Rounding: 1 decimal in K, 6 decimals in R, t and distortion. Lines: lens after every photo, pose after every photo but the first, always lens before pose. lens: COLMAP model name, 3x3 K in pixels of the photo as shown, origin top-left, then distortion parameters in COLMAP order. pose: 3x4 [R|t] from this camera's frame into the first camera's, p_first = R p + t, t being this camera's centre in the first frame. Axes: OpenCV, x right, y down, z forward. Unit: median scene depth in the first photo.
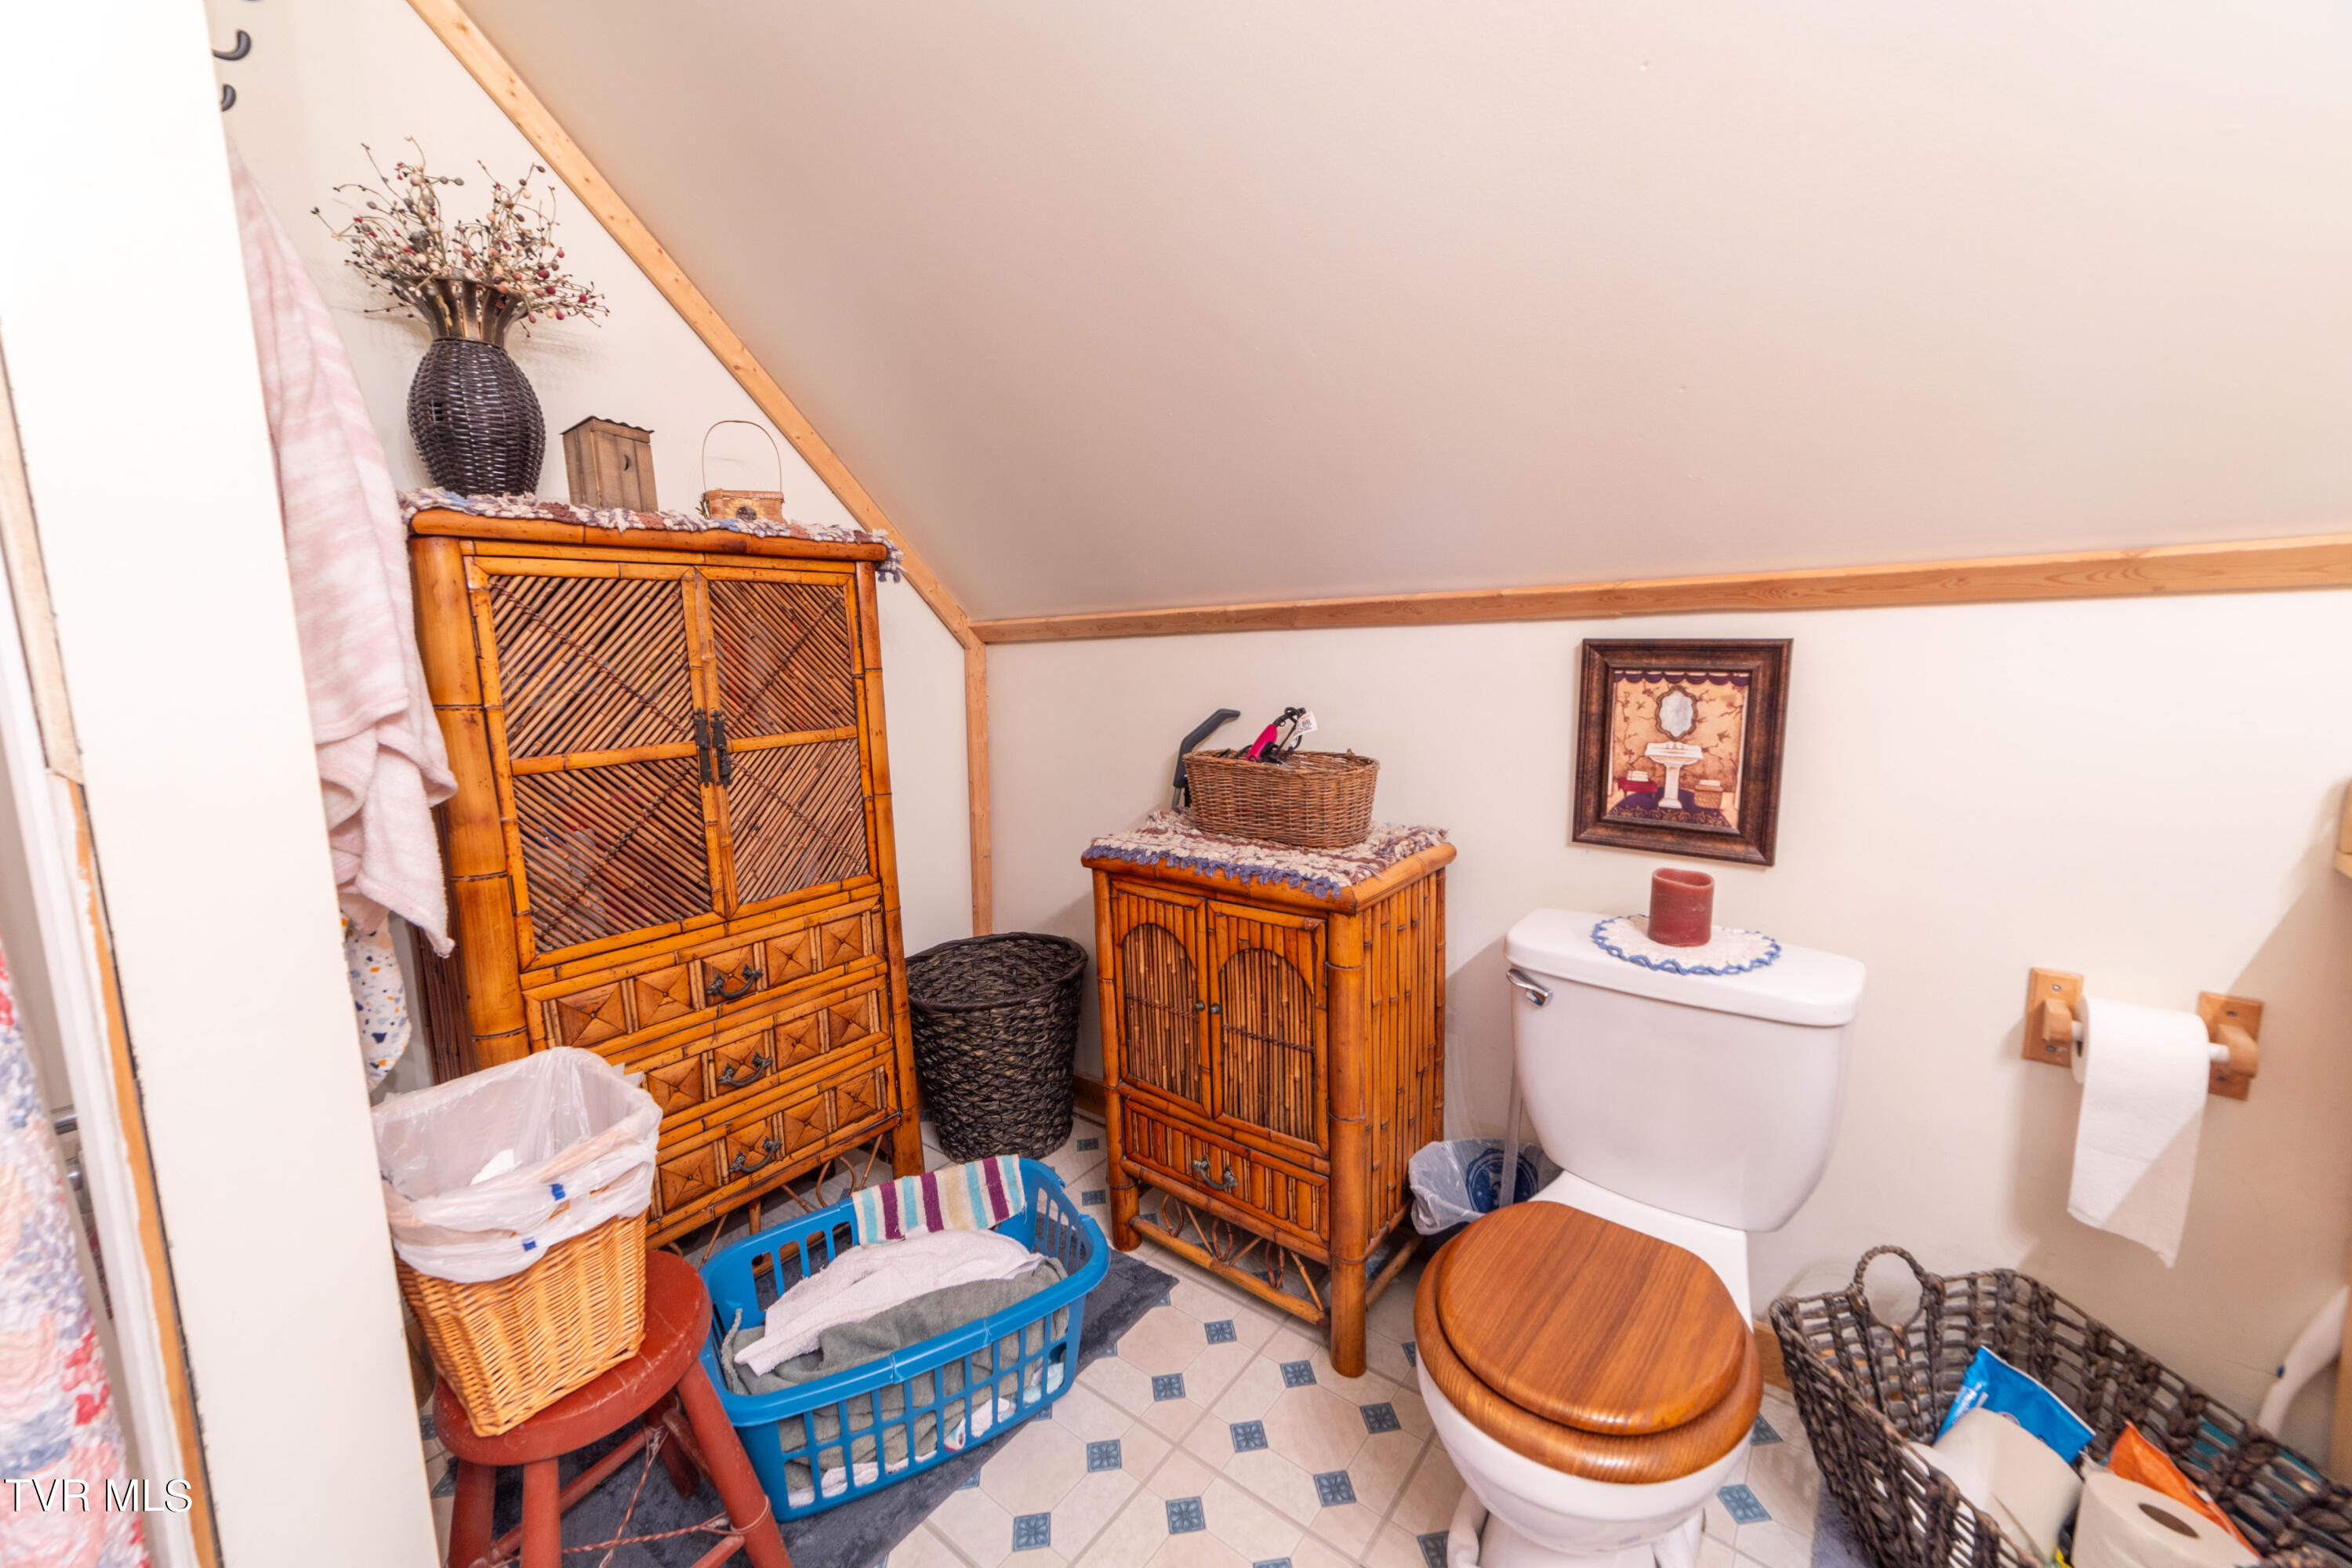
lens RADIAL K [[906.8, 0, 1173.7], [0, 906.8, 766.4], [0, 0, 1]] dist [-0.019314, 0.008256]
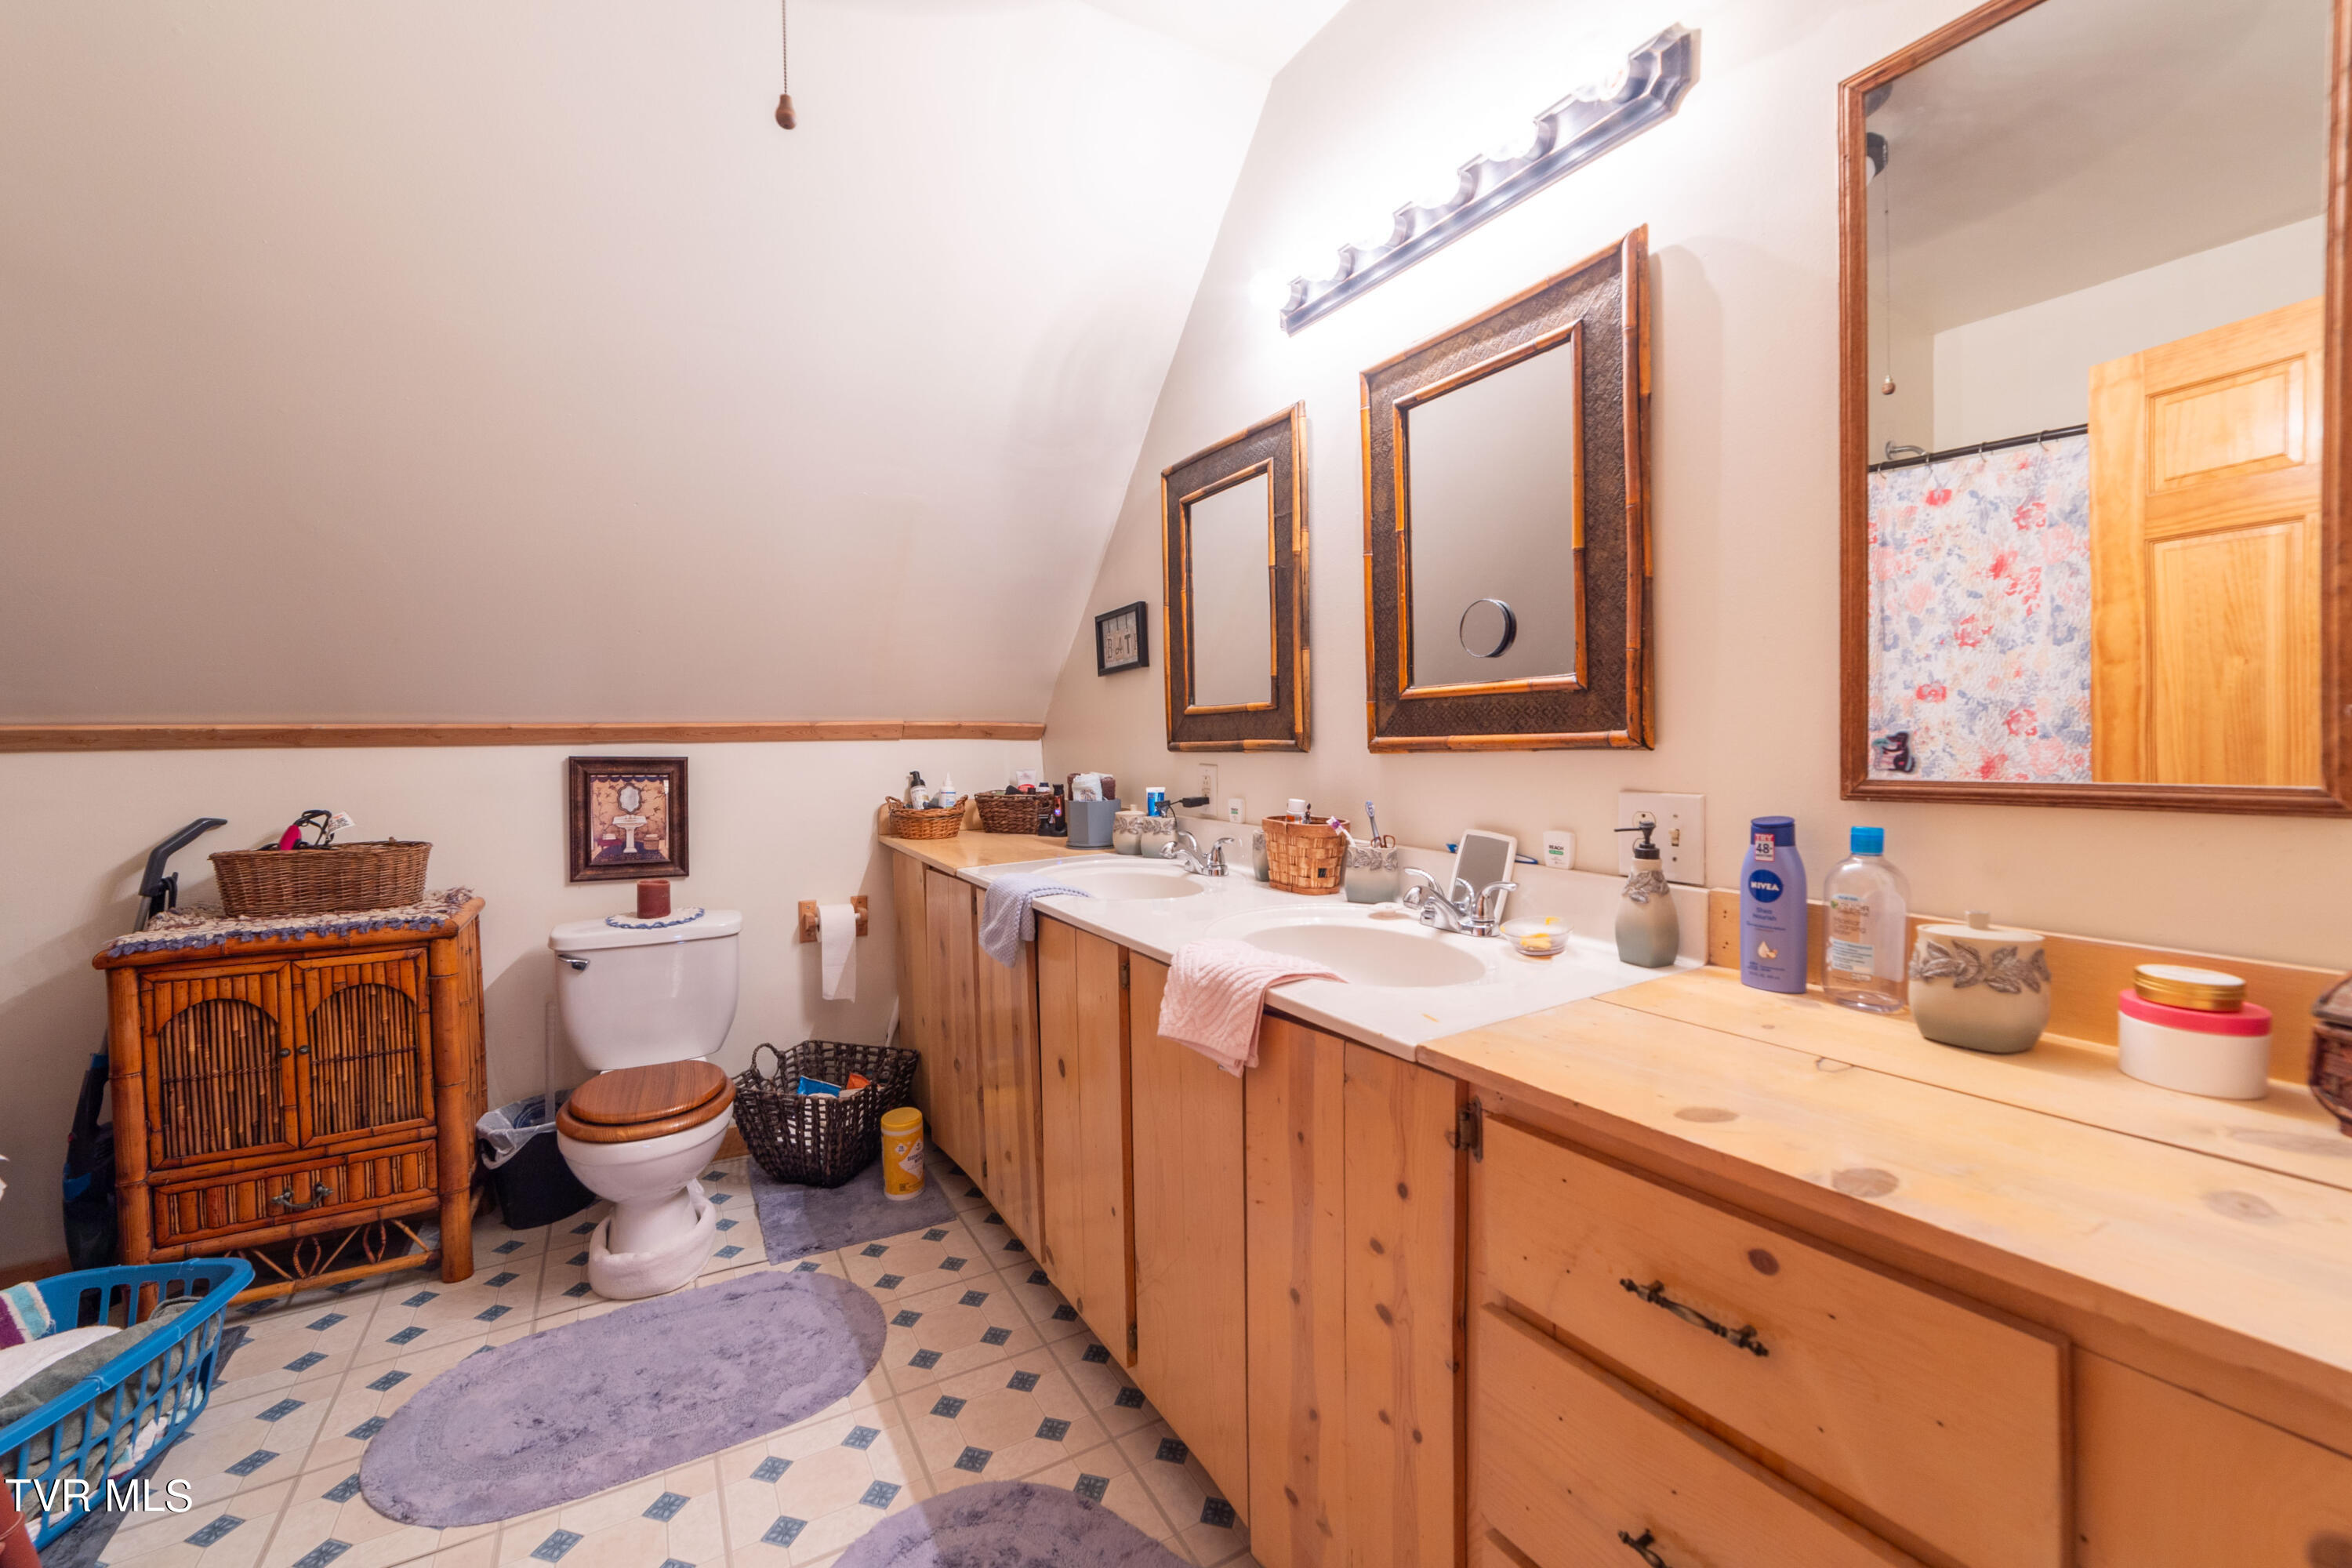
lens RADIAL K [[906.8, 0, 1173.7], [0, 906.8, 766.4], [0, 0, 1]] dist [-0.019314, 0.008256]
pose [[0.352464, 0.000869, 0.935825, -0.717762], [0.128786, 0.990440, -0.049425, 0.103019], [-0.926921, 0.137941, 0.348983, -0.611873]]
